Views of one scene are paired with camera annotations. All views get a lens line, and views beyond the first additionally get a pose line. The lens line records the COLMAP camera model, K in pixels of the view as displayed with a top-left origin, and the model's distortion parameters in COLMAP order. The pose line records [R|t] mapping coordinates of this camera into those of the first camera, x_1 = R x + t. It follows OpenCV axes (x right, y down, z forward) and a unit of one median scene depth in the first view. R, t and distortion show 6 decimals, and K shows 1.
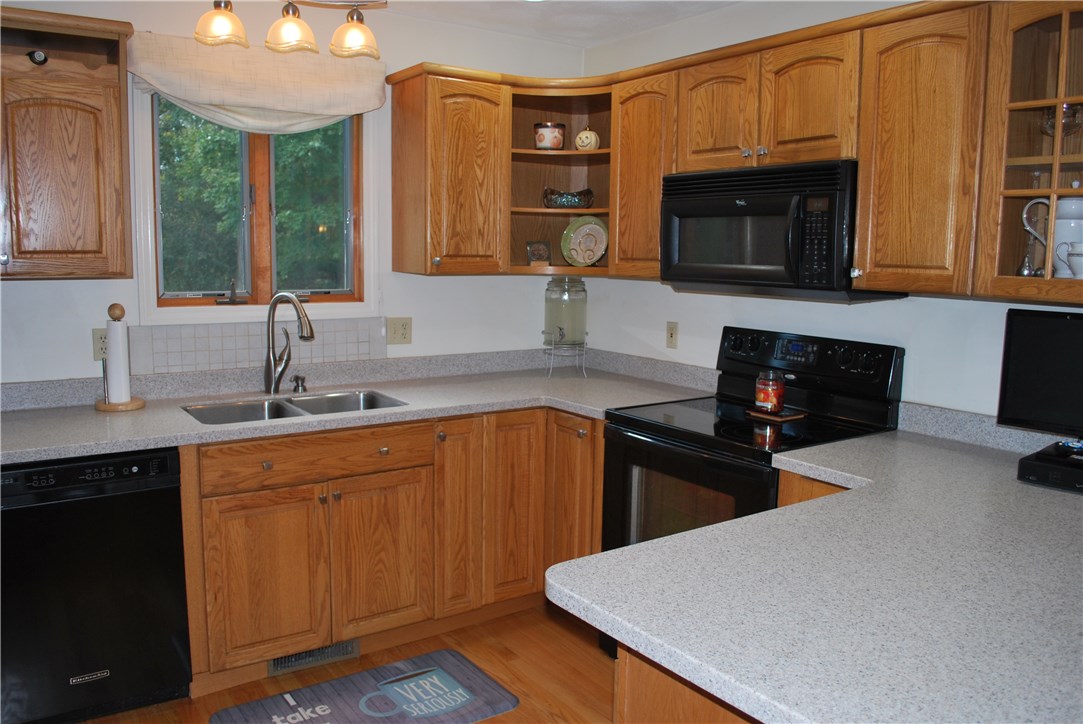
lens RADIAL K [[854.0, 0, 540.1], [0, 854.0, 360.3], [0, 0, 1]] dist [-0.058835, -0.005978]
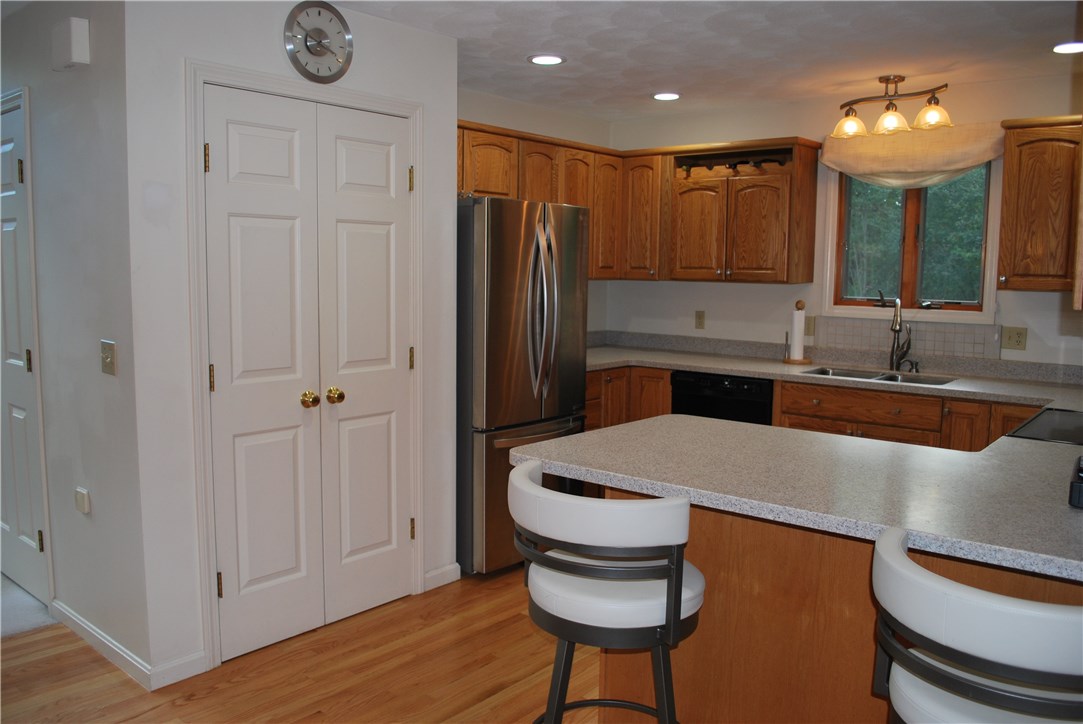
lens RADIAL K [[854.0, 0, 540.0], [0, 854.0, 362.4], [0, 0, 1]] dist [-0.058835, -0.005978]
pose [[0.274144, 0.095928, -0.956892, 0.856298], [-0.134128, 0.989101, 0.060730, 0.018676], [0.952289, 0.111697, 0.284023, 0.034647]]
